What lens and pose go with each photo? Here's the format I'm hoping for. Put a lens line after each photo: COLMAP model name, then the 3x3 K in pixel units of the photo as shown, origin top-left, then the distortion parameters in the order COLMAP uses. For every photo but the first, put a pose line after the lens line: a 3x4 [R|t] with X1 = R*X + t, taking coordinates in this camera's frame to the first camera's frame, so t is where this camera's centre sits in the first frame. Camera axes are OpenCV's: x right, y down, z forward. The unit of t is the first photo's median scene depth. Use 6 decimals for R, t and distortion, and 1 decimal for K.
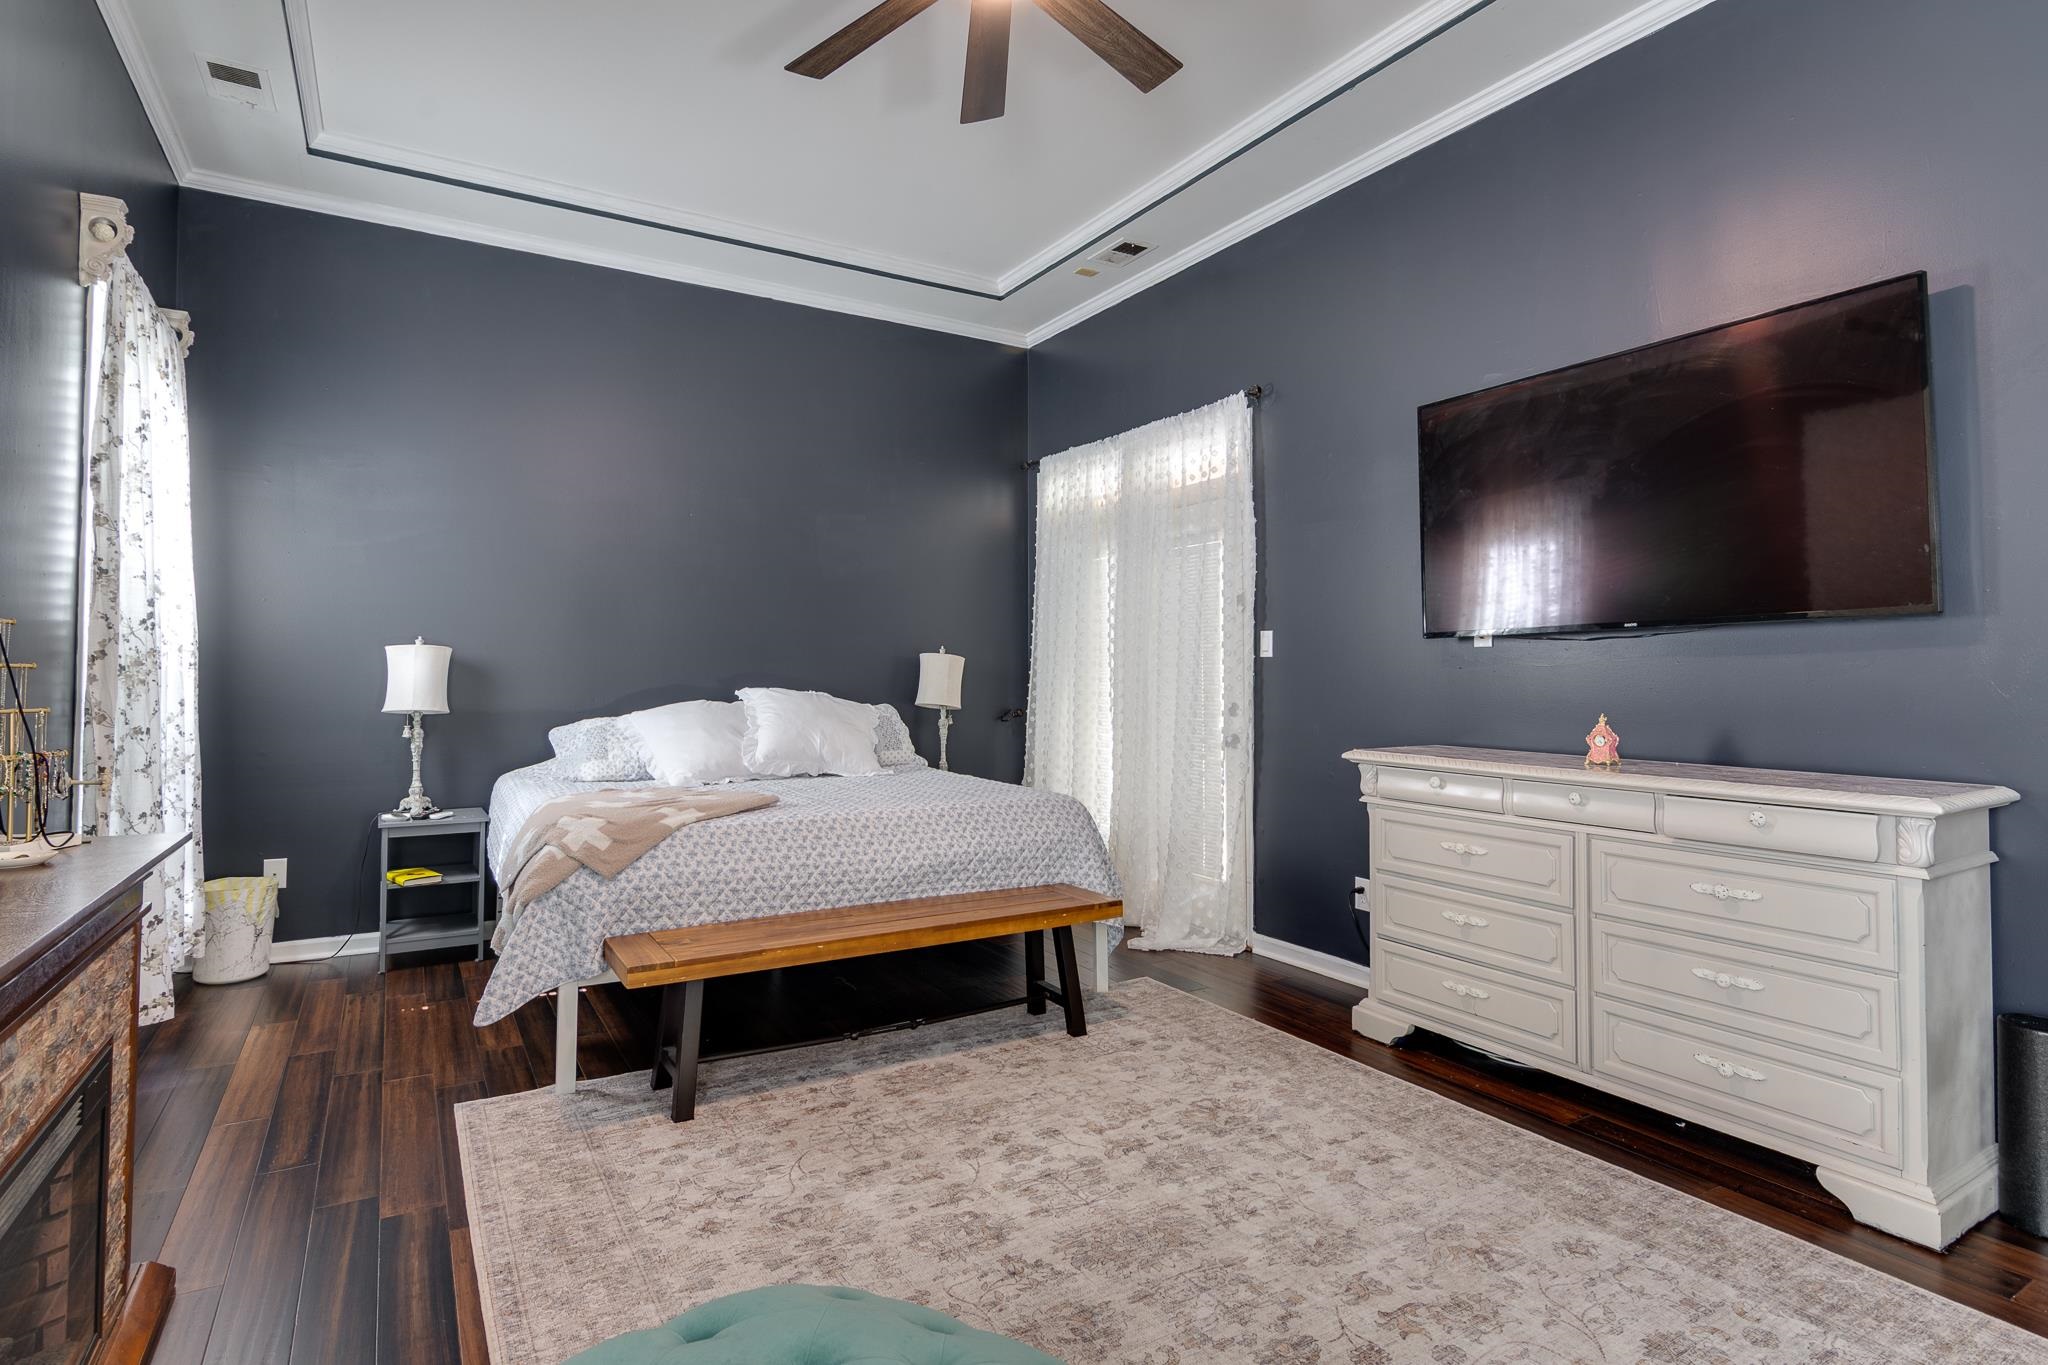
lens RADIAL K [[1065.4, 0, 1029.5], [0, 1065.4, 631.5], [0, 0, 1]] dist [-0.003314, 0.000728]
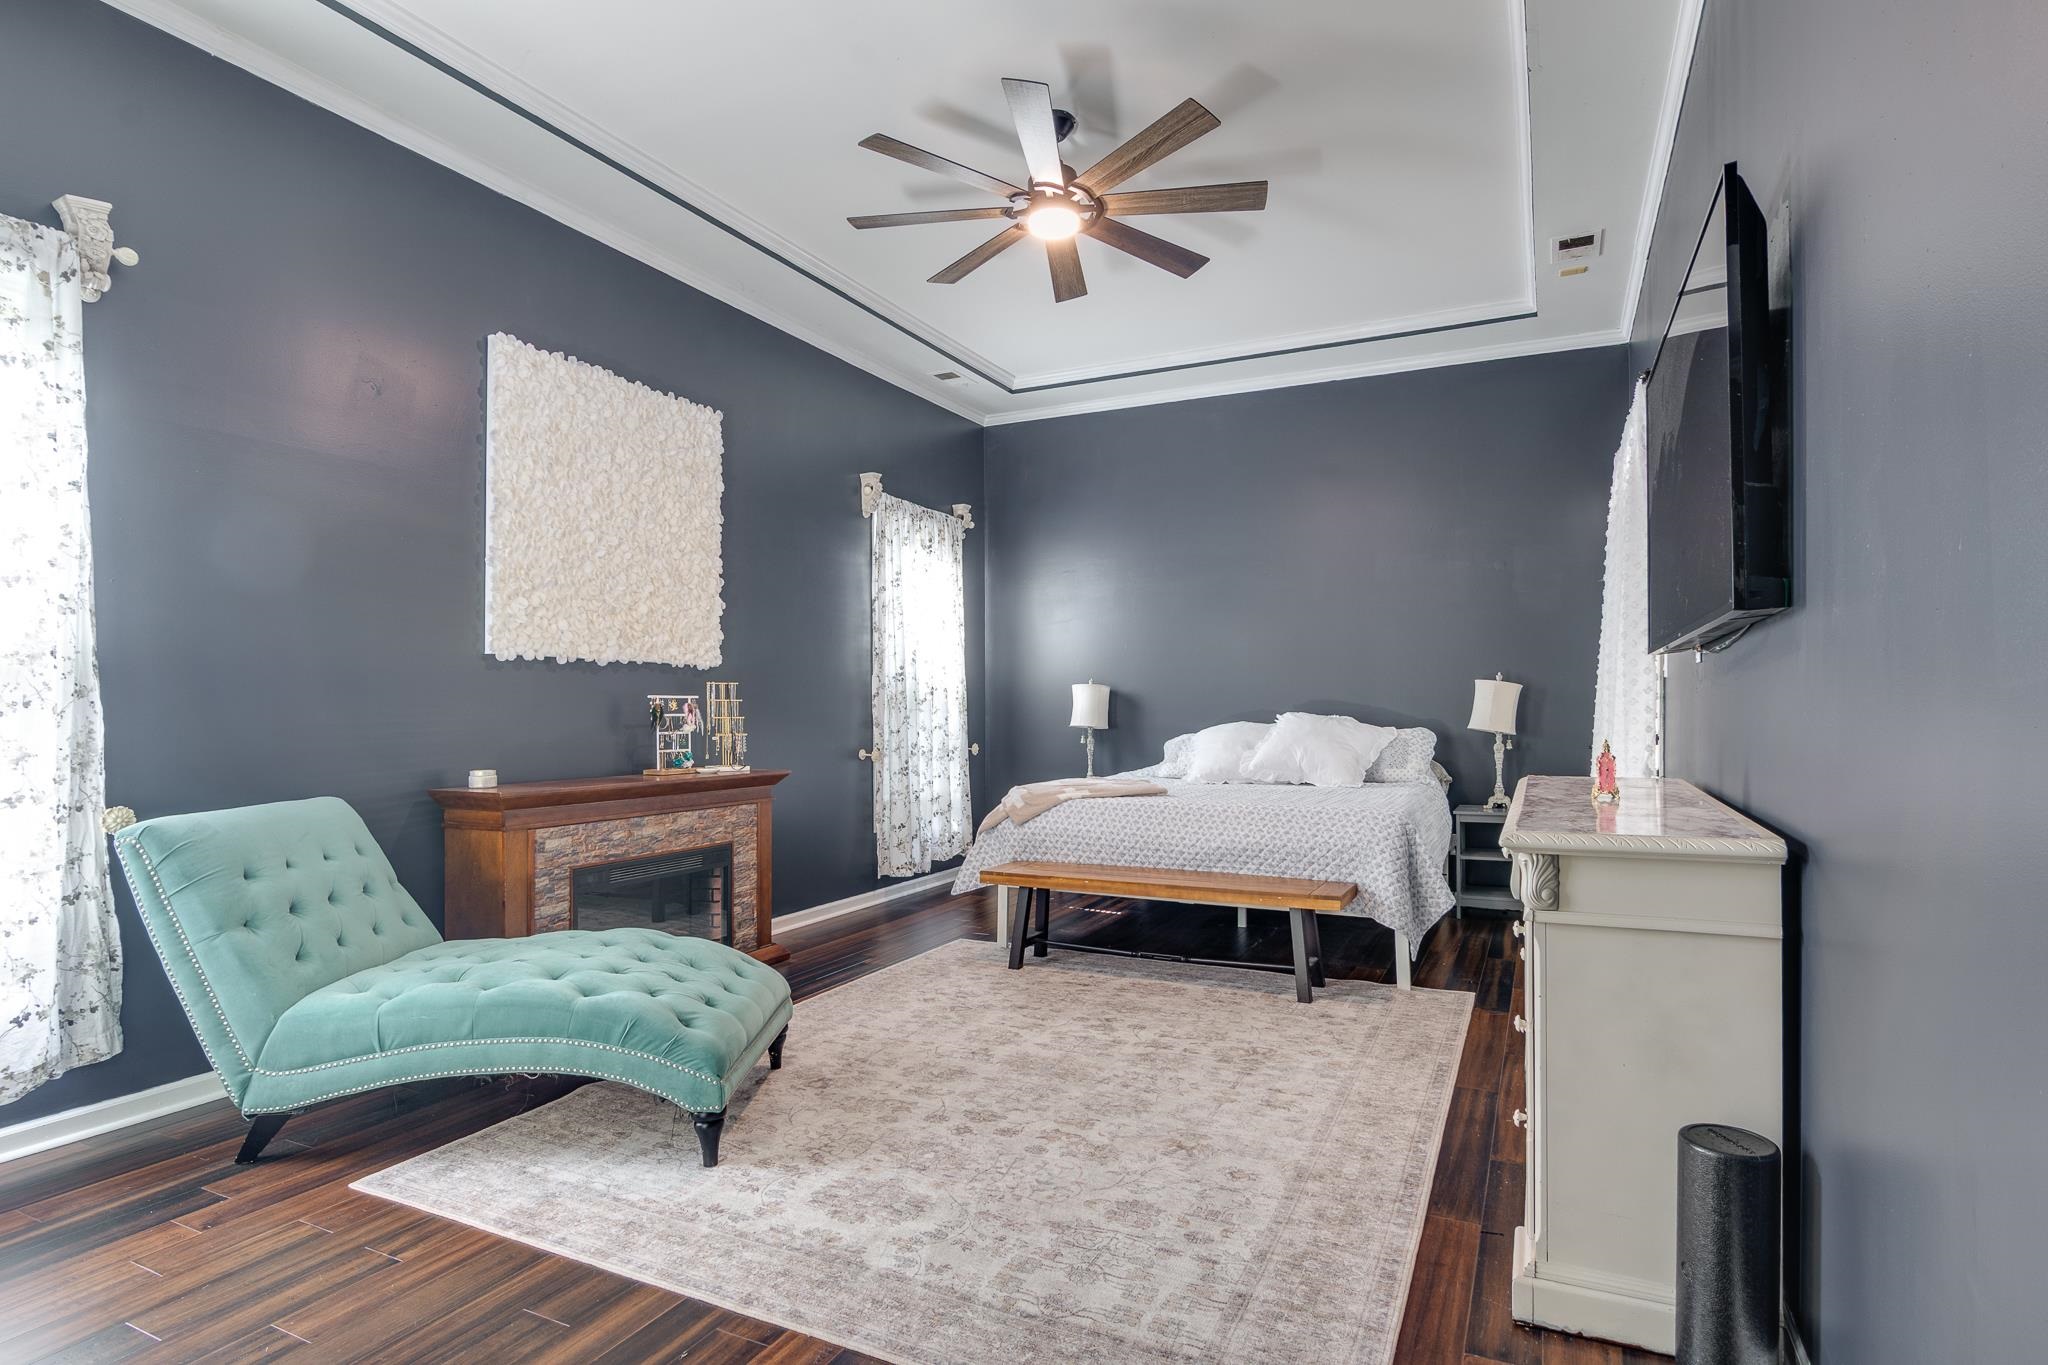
lens RADIAL K [[1065.4, 0, 1021.1], [0, 1065.4, 701.3], [0, 0, 1]] dist [-0.003314, 0.000728]
pose [[0.536995, -0.005382, -0.843569, 1.002167], [0.038279, 0.999105, 0.017994, 0.009213], [0.842717, -0.041954, 0.536720, 0.118636]]
